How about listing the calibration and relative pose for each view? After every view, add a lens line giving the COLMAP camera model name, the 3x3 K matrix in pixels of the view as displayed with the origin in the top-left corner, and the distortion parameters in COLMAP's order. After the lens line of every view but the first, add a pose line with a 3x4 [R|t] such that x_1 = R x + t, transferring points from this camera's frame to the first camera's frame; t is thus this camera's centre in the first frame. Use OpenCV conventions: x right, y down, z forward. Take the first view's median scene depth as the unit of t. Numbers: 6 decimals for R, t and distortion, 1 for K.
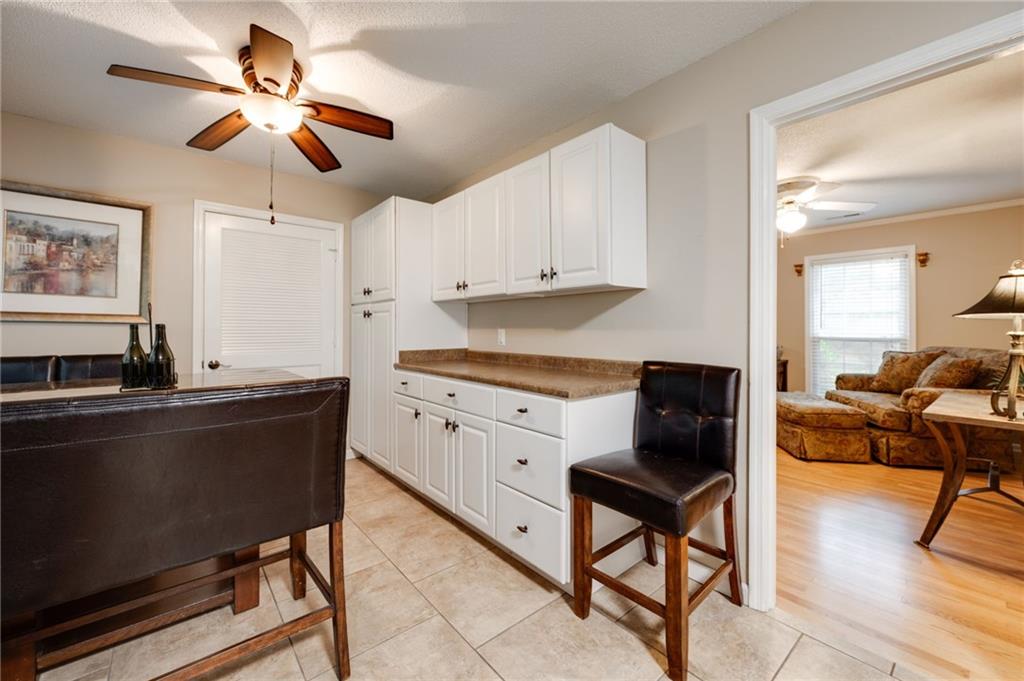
lens RADIAL K [[403.3, 0, 510.8], [0, 403.3, 324.2], [0, 0, 1]] dist [0.000660, -0.000640]
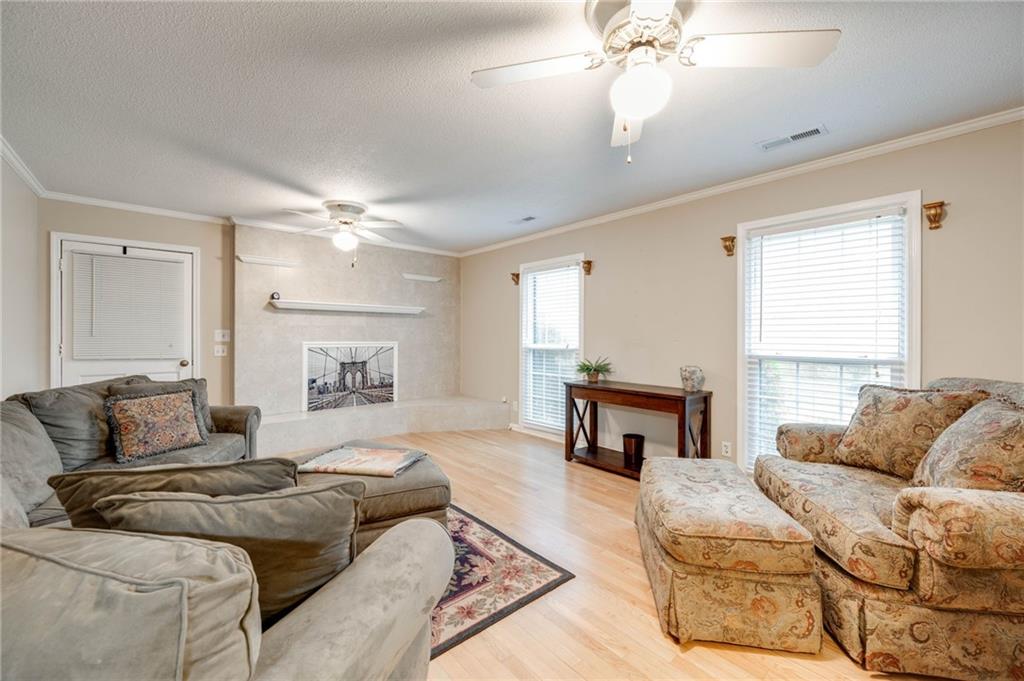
lens RADIAL K [[372.9, 0, 537.9], [0, 372.9, 337.2], [0, 0, 1]] dist [-0.000500, 0.000144]
pose [[0.999910, 0.003115, 0.013034, 0.570619], [-0.003204, 0.999972, 0.006784, 0.001599], [-0.013012, -0.006825, 0.999892, 0.596569]]
